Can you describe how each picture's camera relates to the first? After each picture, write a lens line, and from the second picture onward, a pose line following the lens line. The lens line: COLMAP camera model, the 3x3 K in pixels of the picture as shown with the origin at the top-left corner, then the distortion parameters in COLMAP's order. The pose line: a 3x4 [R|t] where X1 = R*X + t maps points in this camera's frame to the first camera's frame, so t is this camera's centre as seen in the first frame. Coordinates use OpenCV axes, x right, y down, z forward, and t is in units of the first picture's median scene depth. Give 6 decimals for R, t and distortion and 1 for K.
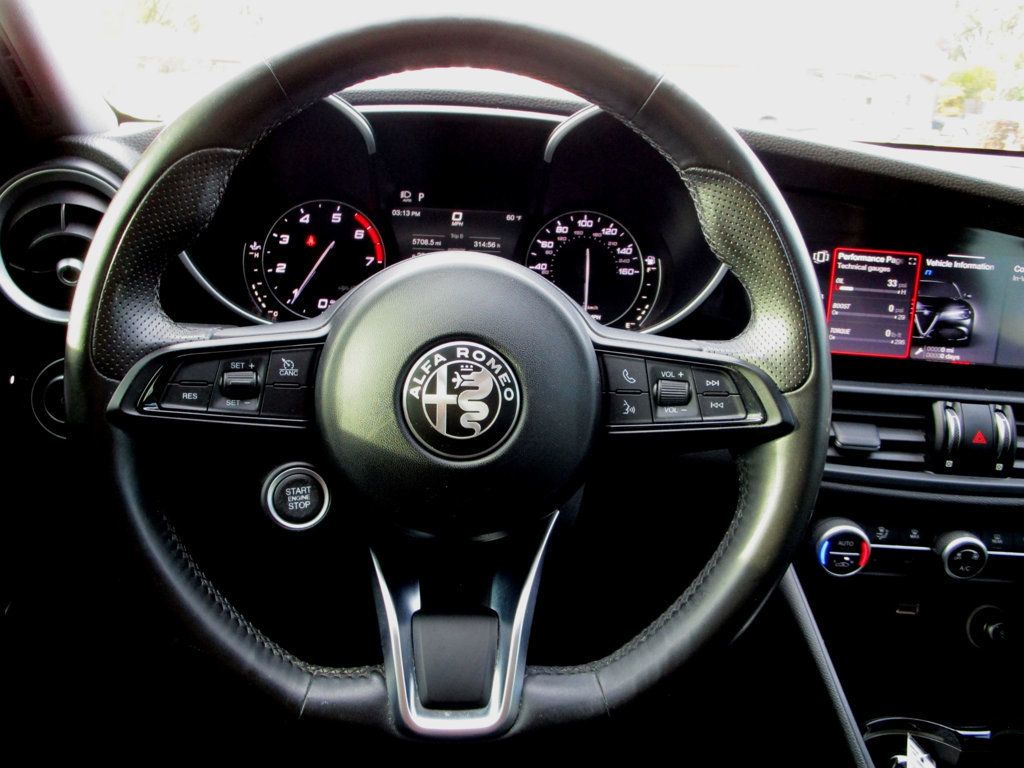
lens RADIAL K [[785.7, 0, 507.4], [0, 785.7, 382.0], [0, 0, 1]] dist [-0.025589, 0.012009]
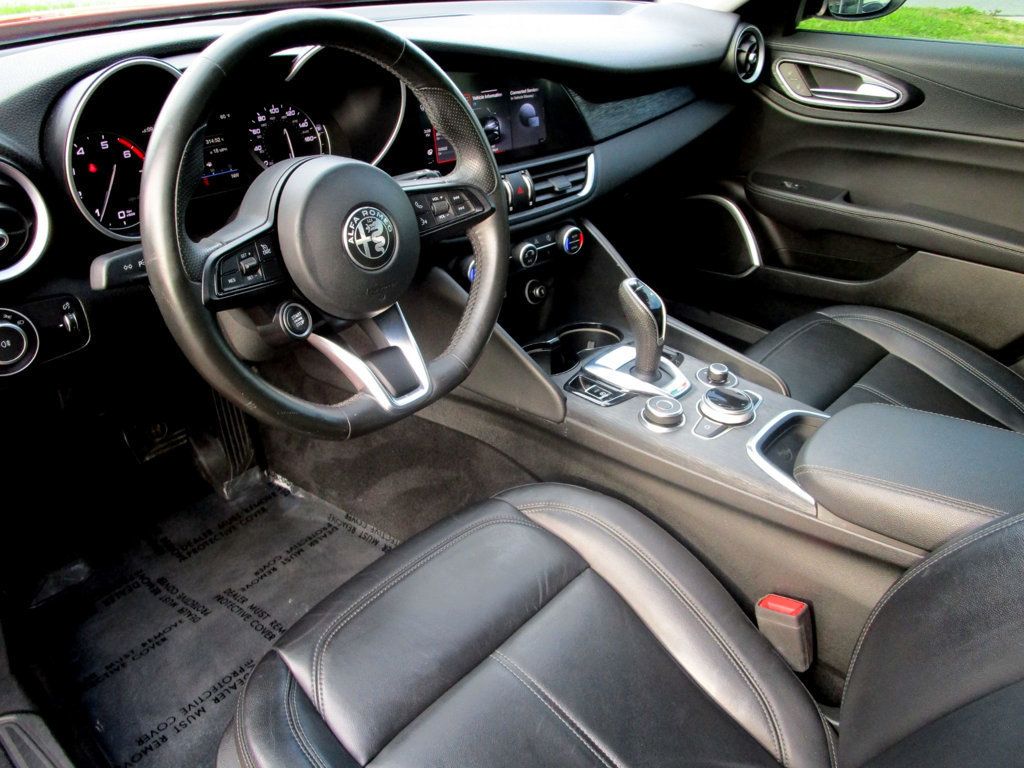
lens RADIAL K [[785.7, 0, 507.4], [0, 785.7, 382.0], [0, 0, 1]] dist [-0.025589, 0.012009]
pose [[0.718187, -0.388698, 0.577166, -0.663716], [0.233760, 0.916007, 0.326017, -0.125829], [-0.655410, -0.099222, 0.748727, -0.422979]]
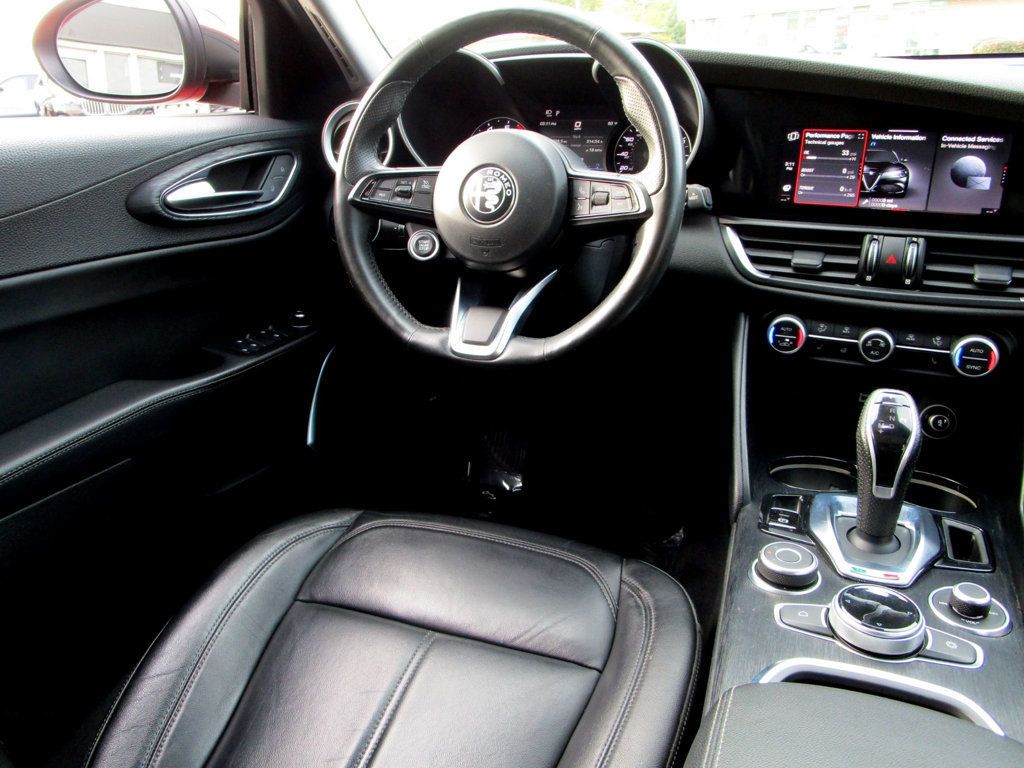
lens RADIAL K [[785.7, 0, 507.4], [0, 785.7, 382.0], [0, 0, 1]] dist [-0.025589, 0.012009]
pose [[0.896506, 0.088415, -0.434120, 0.599631], [-0.069257, 0.995806, 0.059788, 0.248695], [0.437585, -0.023534, 0.898869, -0.561496]]
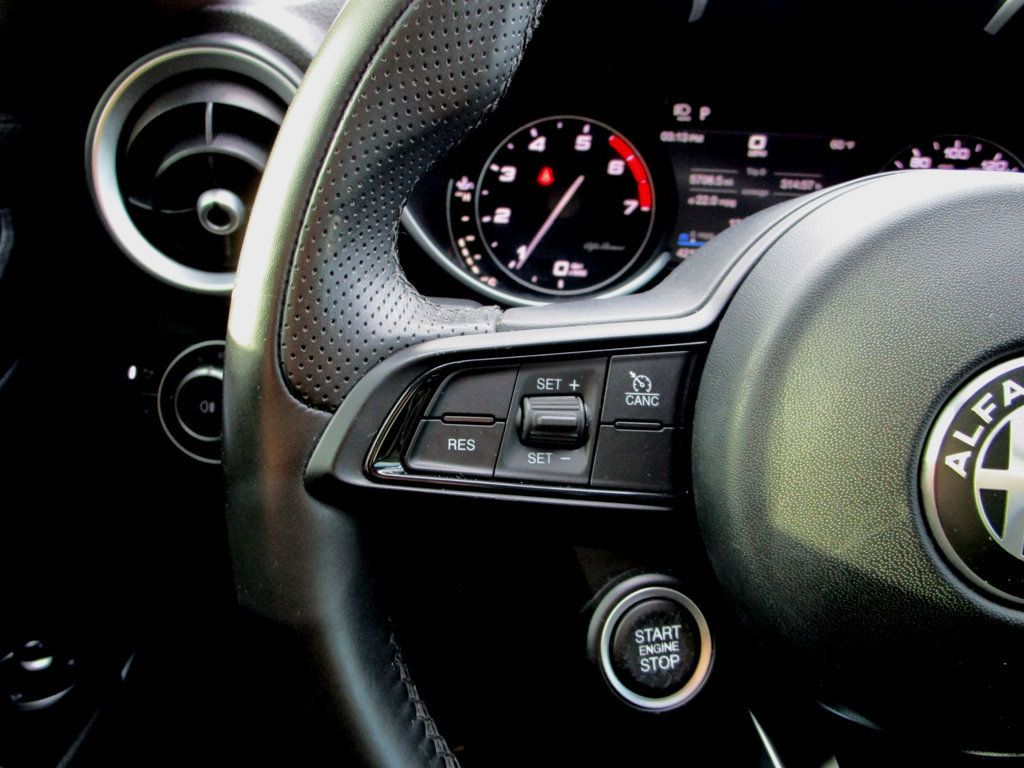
lens RADIAL K [[788.7, 0, 516.5], [0, 788.7, 386.7], [0, 0, 1]] dist [-0.009012, -0.001786]
pose [[0.992284, 0.034552, -0.119075, -0.198864], [-0.029508, 0.998602, 0.043862, -0.026997], [0.120424, -0.040010, 0.991916, 0.322042]]
